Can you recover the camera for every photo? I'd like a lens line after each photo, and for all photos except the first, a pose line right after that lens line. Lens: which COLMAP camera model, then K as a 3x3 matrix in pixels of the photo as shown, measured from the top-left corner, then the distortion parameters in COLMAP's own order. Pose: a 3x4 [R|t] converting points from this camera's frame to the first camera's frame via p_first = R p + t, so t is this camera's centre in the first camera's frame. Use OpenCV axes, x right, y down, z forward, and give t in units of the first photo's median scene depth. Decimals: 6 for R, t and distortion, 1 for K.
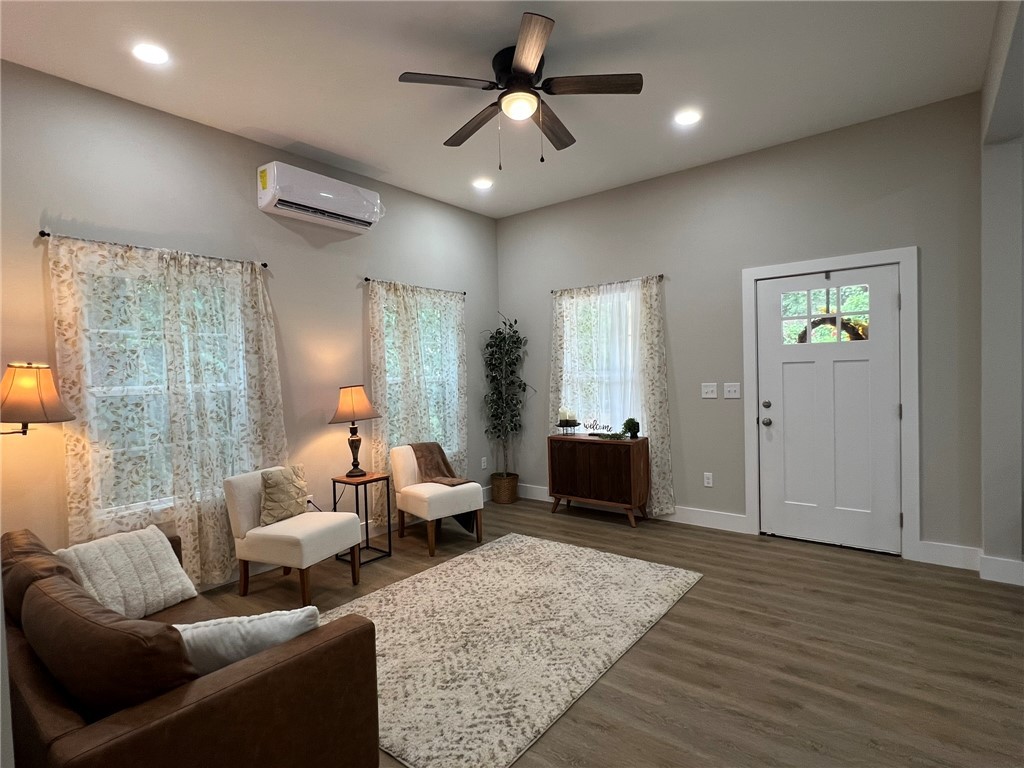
lens RADIAL K [[520.4, 0, 509.3], [0, 520.4, 386.8], [0, 0, 1]] dist [-0.002610, 0.002084]
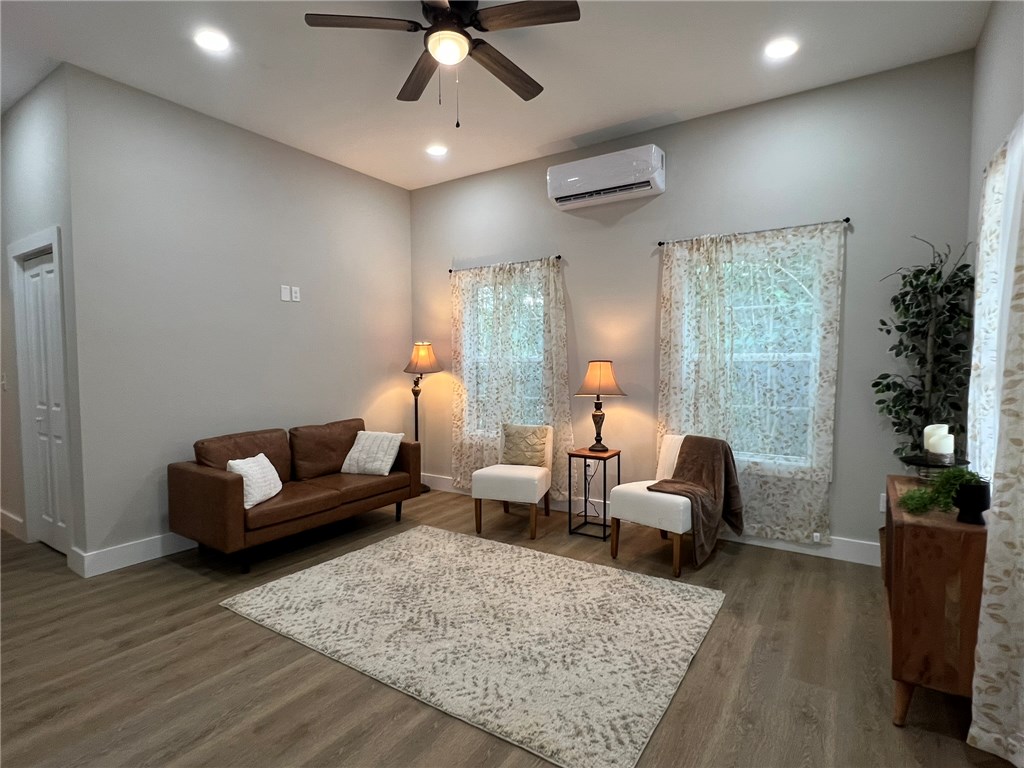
lens RADIAL K [[520.4, 0, 513.8], [0, 520.4, 388.3], [0, 0, 1]] dist [-0.002610, 0.002084]
pose [[0.093613, 0.075976, -0.992706, 0.760118], [-0.030272, 0.996840, 0.073437, -0.019749], [0.995148, 0.023177, 0.095617, 0.828171]]
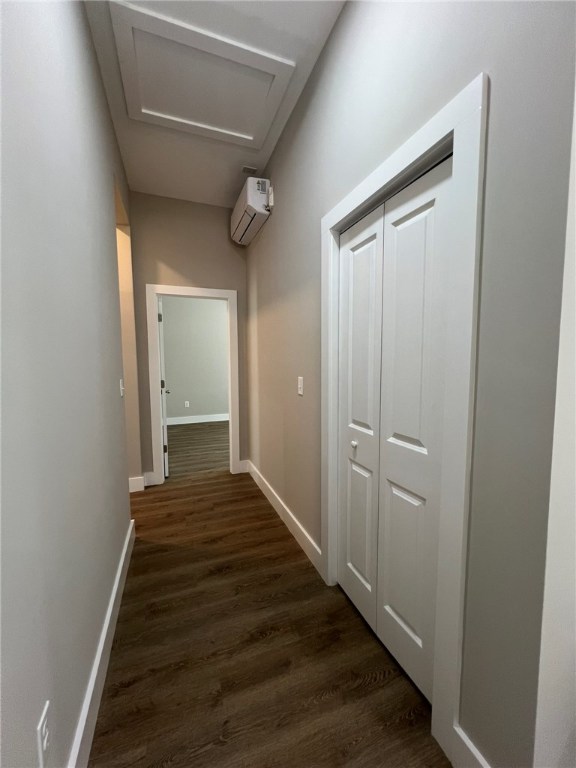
lens RADIAL K [[305.2, 0, 286.7], [0, 305.2, 382.1], [0, 0, 1]] dist [-0.003298, 0.000141]
pose [[-0.504721, 0.102065, -0.857228, -0.416290], [-0.007642, 0.992419, 0.122661, 0.016225], [0.863249, 0.068461, -0.500115, -0.388383]]
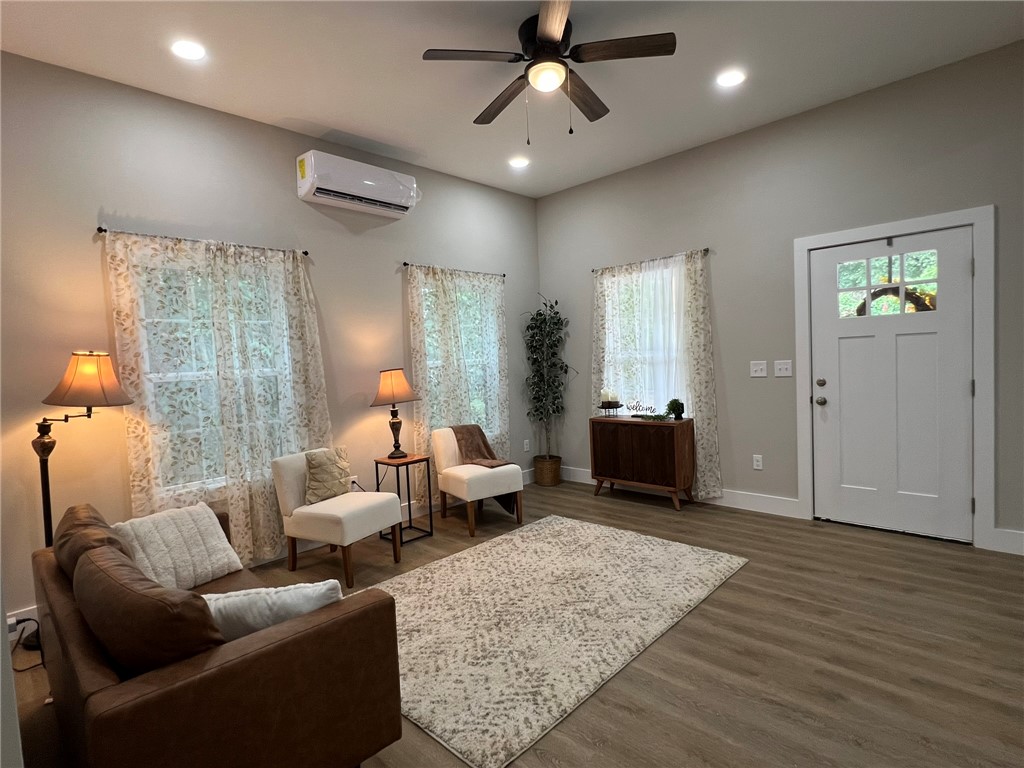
lens RADIAL K [[520.4, 0, 511.0], [0, 520.4, 385.8], [0, 0, 1]] dist [-0.002610, 0.002084]
pose [[0.995159, -0.012132, -0.097531, 0.032060], [0.014820, 0.999529, 0.026878, 0.007079], [0.097159, -0.028193, 0.994869, 0.009611]]
